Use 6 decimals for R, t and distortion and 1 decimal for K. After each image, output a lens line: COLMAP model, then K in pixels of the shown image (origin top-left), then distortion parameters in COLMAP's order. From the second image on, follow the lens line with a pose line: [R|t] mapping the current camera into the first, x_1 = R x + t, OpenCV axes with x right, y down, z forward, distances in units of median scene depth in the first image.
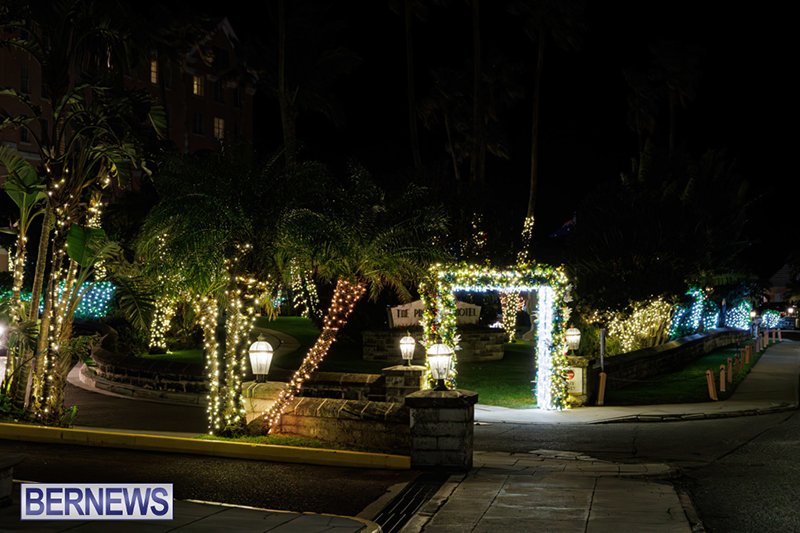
lens RADIAL K [[1325.5, 0, 401.5], [0, 1325.5, 265.8], [0, 0, 1]] dist [-0.029325, 0.000000]
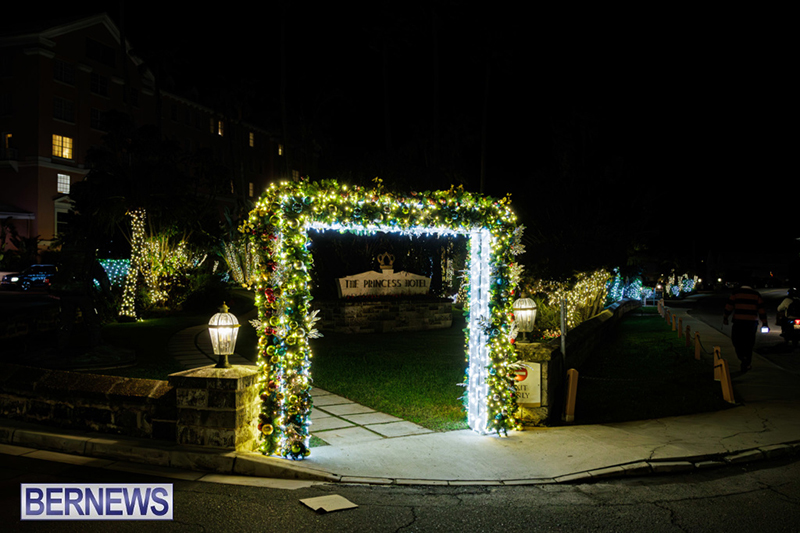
lens RADIAL K [[723.3, 0, 396.6], [0, 723.3, 268.1], [0, 0, 1]] dist [0.000338, 0.003428]
pose [[0.999600, -0.000205, -0.028270, 0.079955], [0.000353, 0.999986, 0.005249, 0.031665], [0.028268, -0.005257, 0.999587, 0.668982]]
